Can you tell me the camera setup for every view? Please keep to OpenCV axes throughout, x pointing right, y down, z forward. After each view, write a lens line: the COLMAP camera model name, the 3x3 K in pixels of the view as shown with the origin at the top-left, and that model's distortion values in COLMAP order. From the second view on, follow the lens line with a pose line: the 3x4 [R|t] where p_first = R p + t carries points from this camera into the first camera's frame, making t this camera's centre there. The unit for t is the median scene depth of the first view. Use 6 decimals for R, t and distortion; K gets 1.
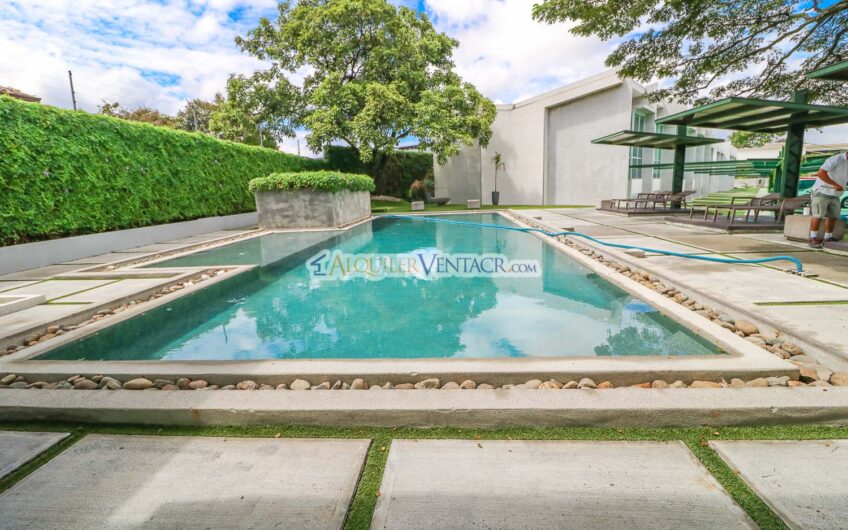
lens RADIAL K [[390.1, 0, 427.3], [0, 390.1, 255.8], [0, 0, 1]] dist [-0.000077, -0.000252]
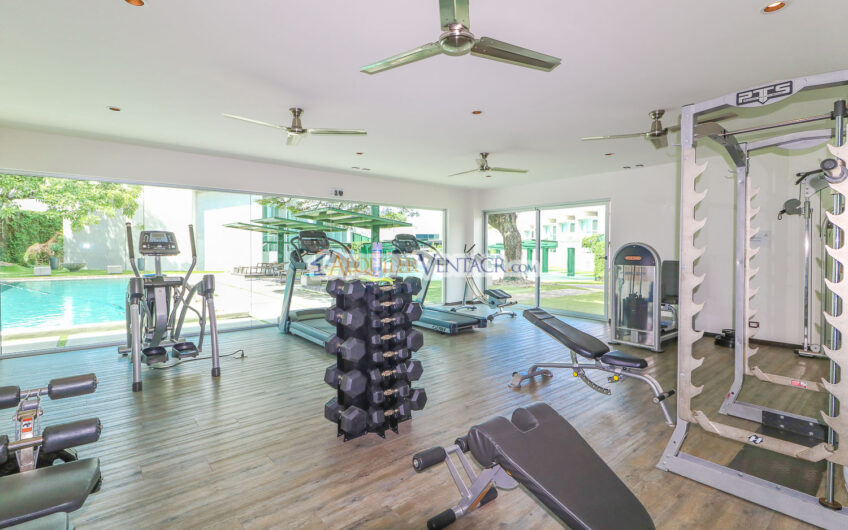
lens RADIAL K [[390.1, 0, 427.3], [0, 390.1, 255.8], [0, 0, 1]] dist [-0.000077, -0.000252]
pose [[0.713343, 0.031851, 0.700091, -0.021213], [0.090248, 0.986474, -0.136837, 0.056675], [-0.694980, 0.160794, 0.700820, -0.361861]]
